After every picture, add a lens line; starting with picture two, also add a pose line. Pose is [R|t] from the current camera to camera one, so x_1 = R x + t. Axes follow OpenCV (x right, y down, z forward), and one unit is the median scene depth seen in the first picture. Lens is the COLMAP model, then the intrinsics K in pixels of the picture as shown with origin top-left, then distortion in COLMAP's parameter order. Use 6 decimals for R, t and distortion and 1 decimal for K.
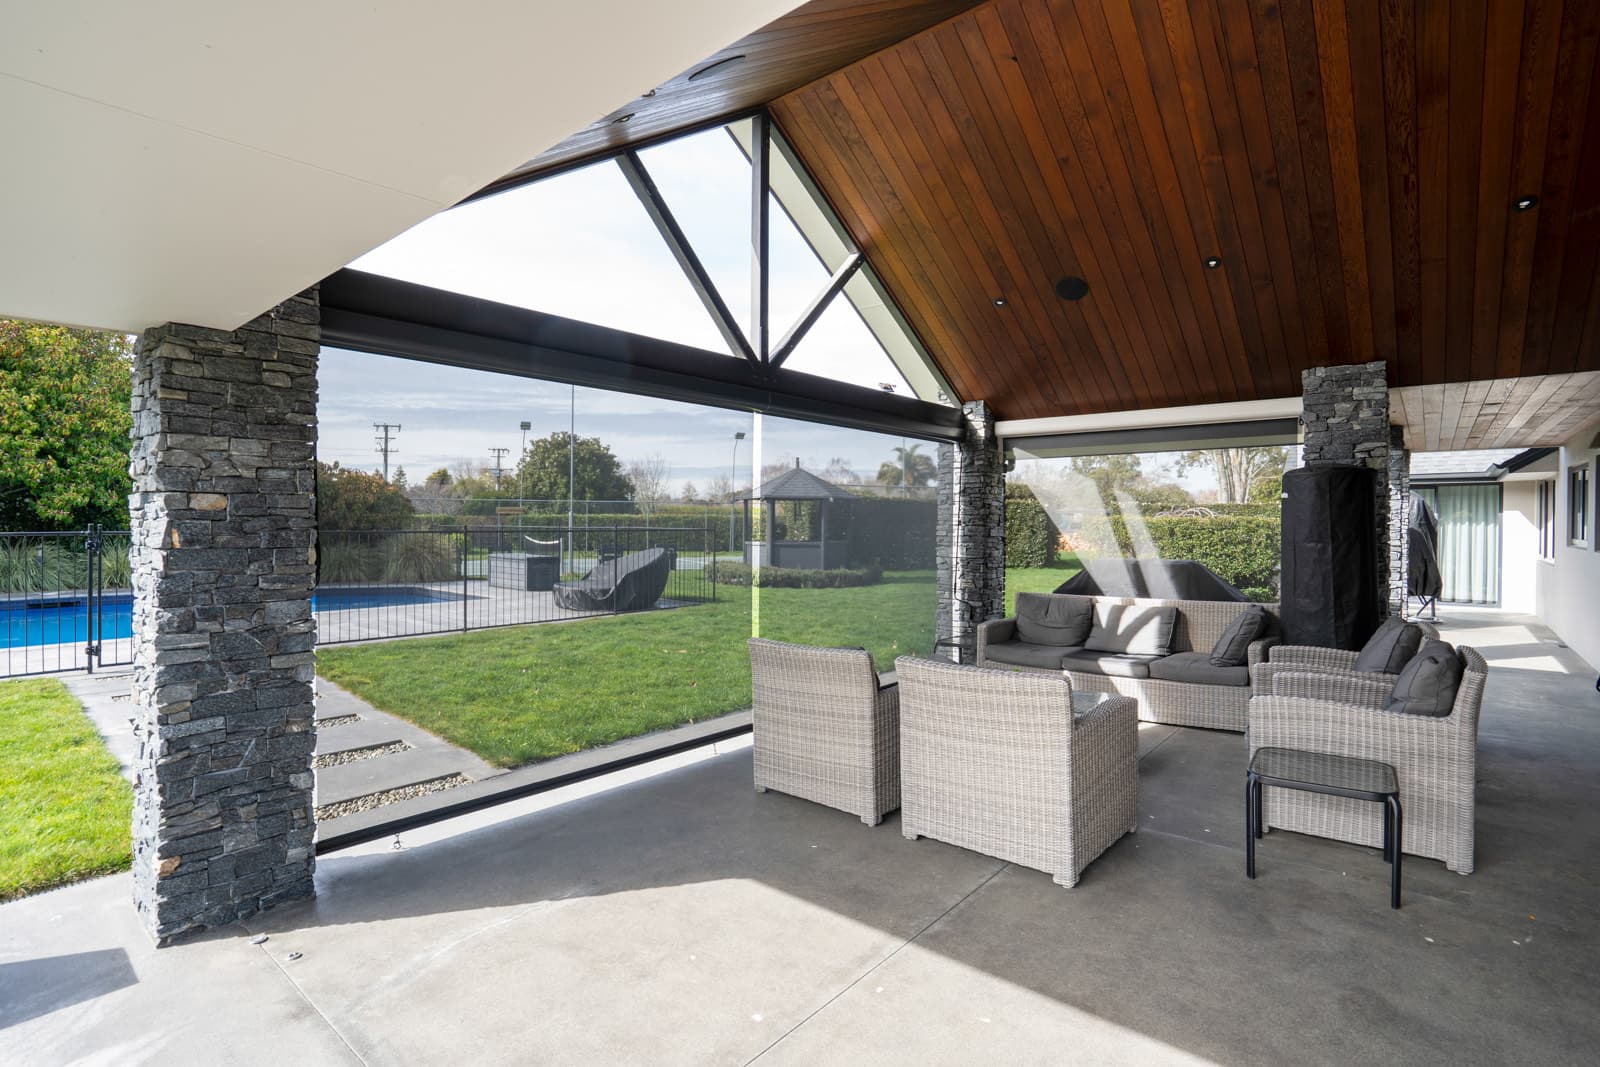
lens RADIAL K [[766.9, 0, 794.8], [0, 766.9, 525.7], [0, 0, 1]] dist [-0.052005, 0.019667]
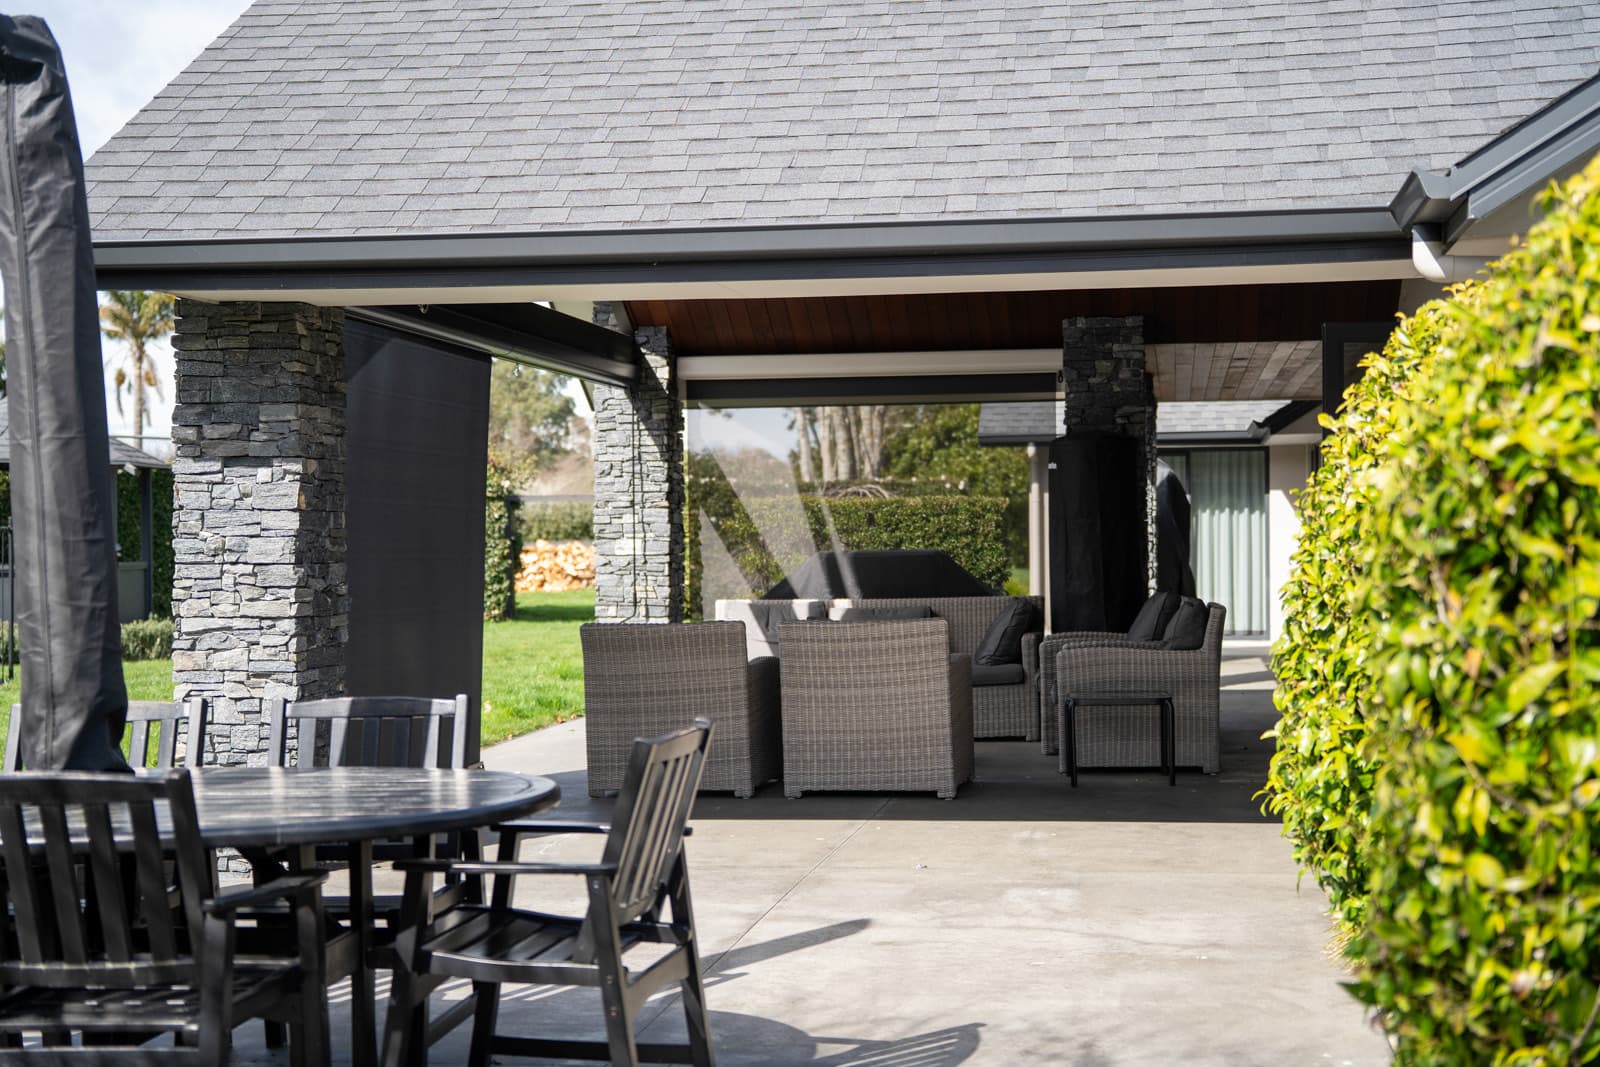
lens RADIAL K [[2242.0, 0, 800.0], [0, 2242.0, 533.5], [0, 0, 1]] dist [-0.013068, -0.005191]
pose [[0.857865, -0.009688, 0.513783, -0.931836], [0.013253, 0.999907, -0.003274, 0.042743], [-0.513704, 0.009618, 0.857914, -1.076330]]
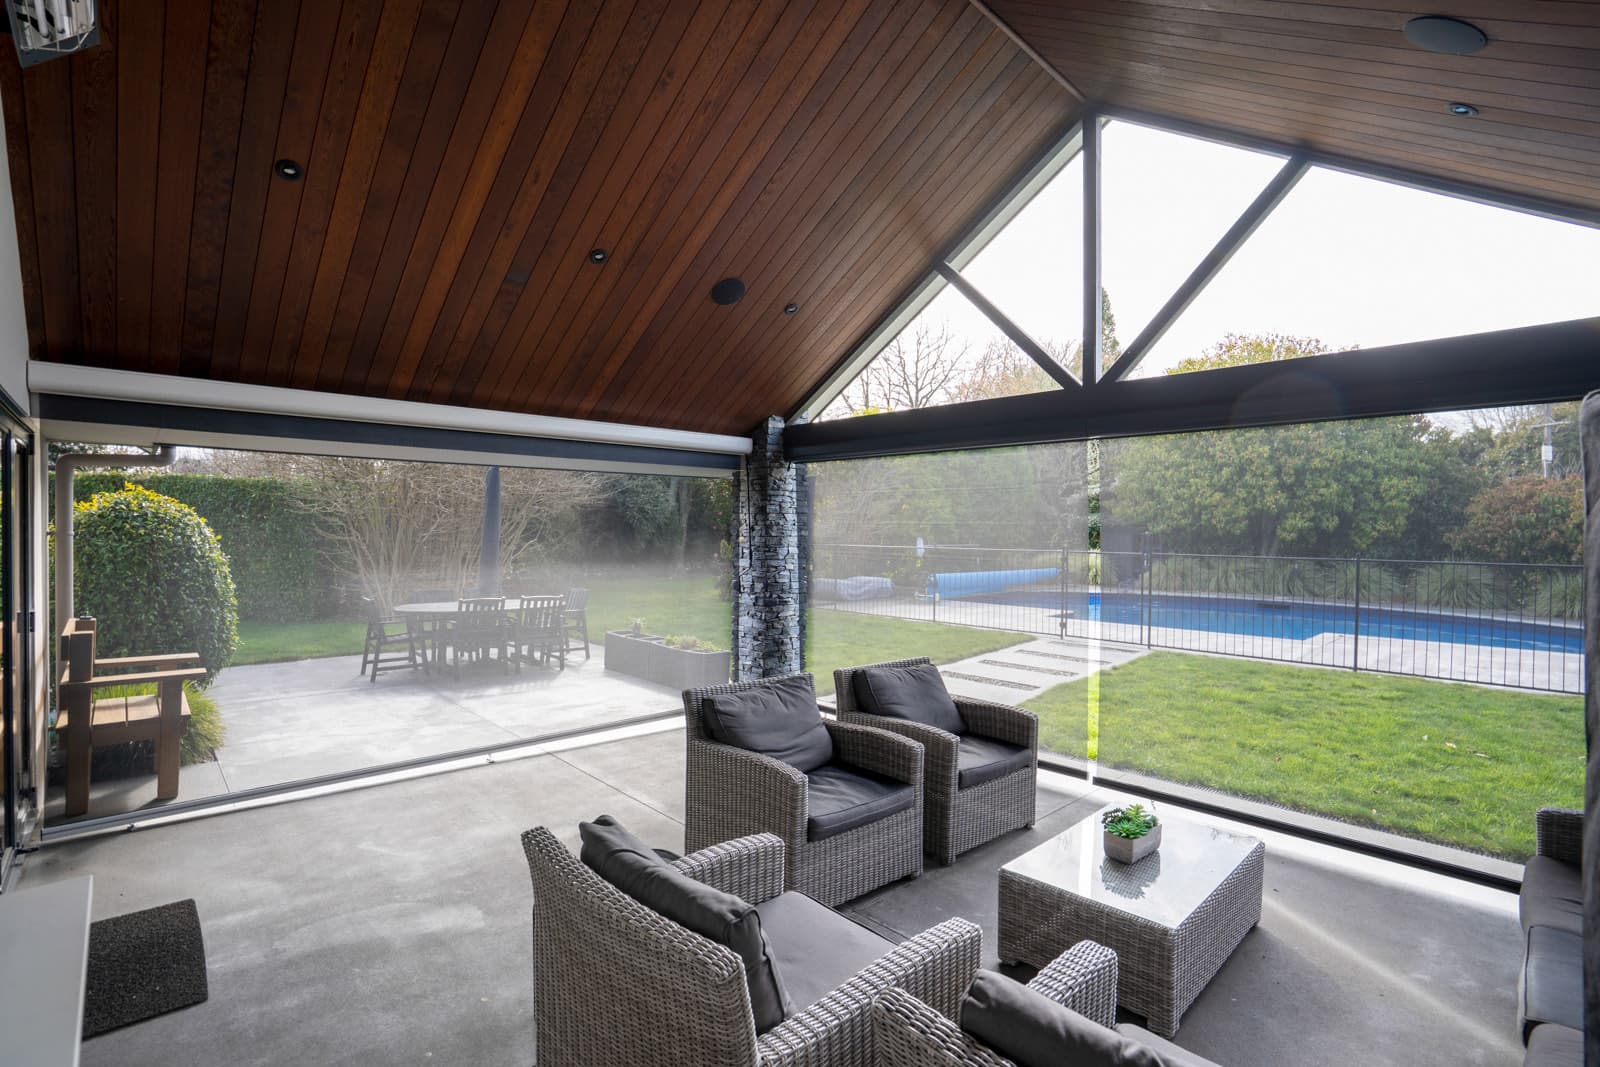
lens RADIAL K [[766.9, 0, 794.8], [0, 766.9, 525.7], [0, 0, 1]] dist [-0.052005, 0.019667]
pose [[-0.144508, -0.005601, -0.989488, 0.895652], [-0.013915, 0.999897, -0.003628, -0.037314], [0.989406, 0.013244, -0.144571, 0.780496]]
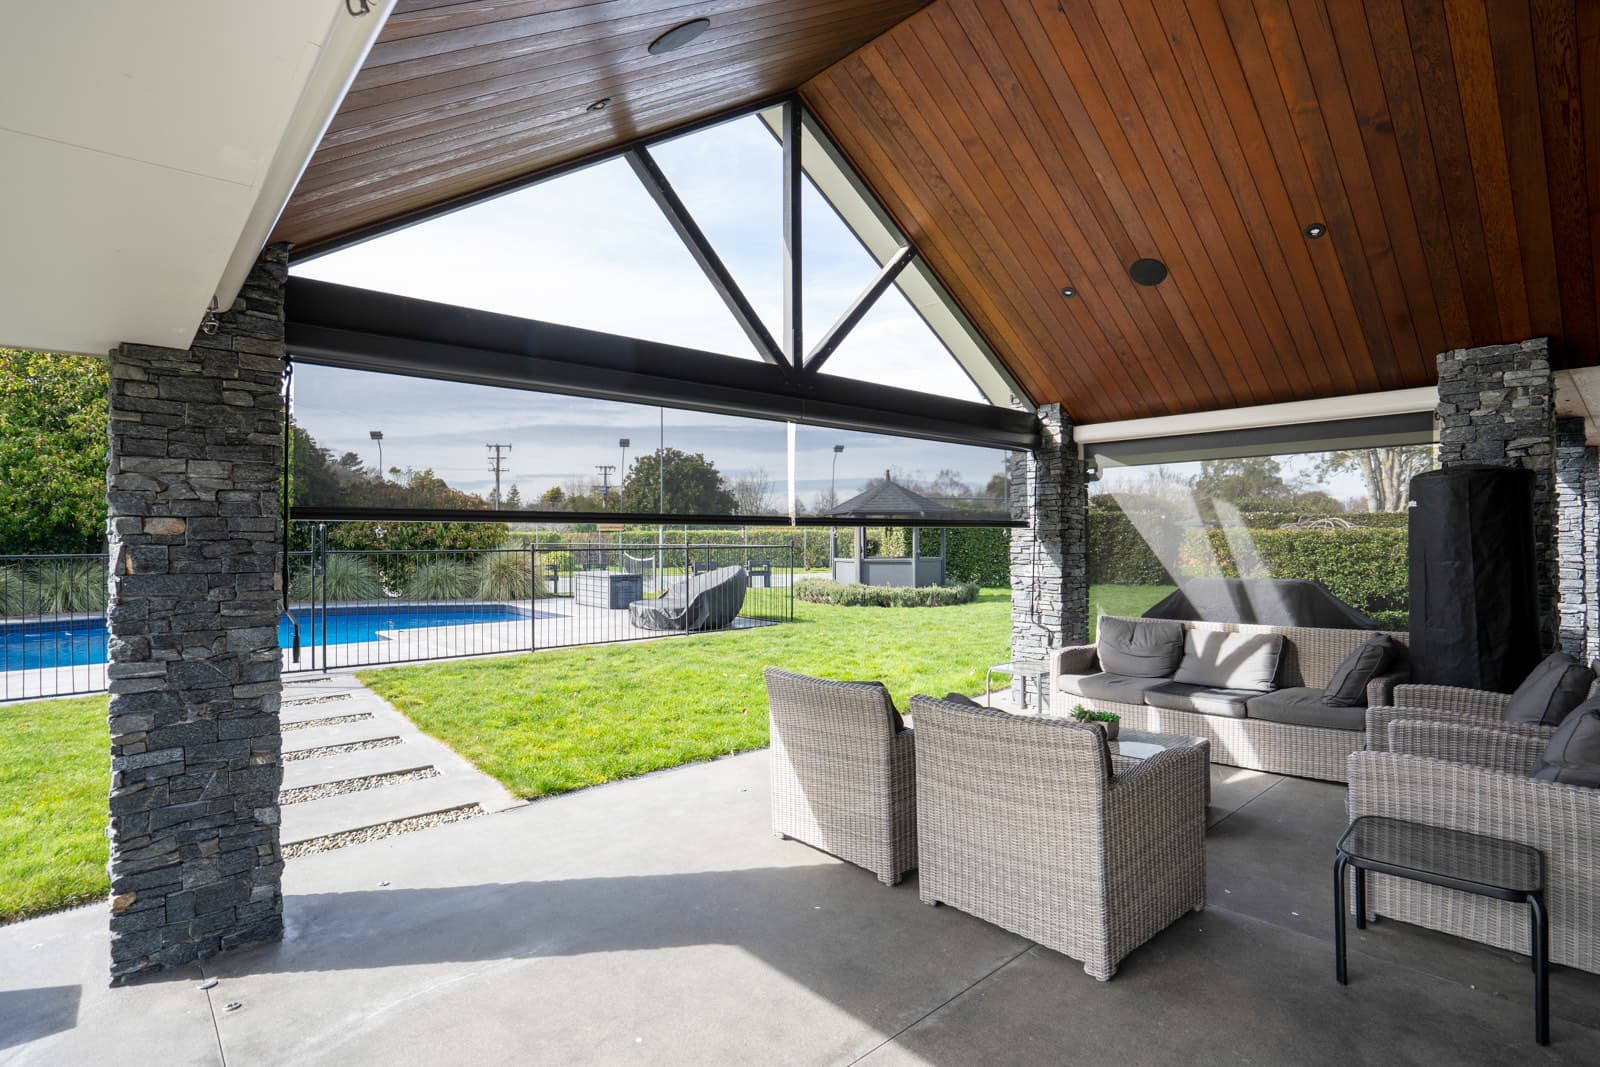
lens RADIAL K [[784.6, 0, 800.0], [0, 784.6, 533.5], [0, 0, 1]] dist [-0.047828, 0.019587]
pose [[0.991255, -0.008284, -0.131700, 0.085599], [0.007065, 0.999928, -0.009723, -0.003592], [0.131771, 0.008708, 0.991242, 0.064350]]
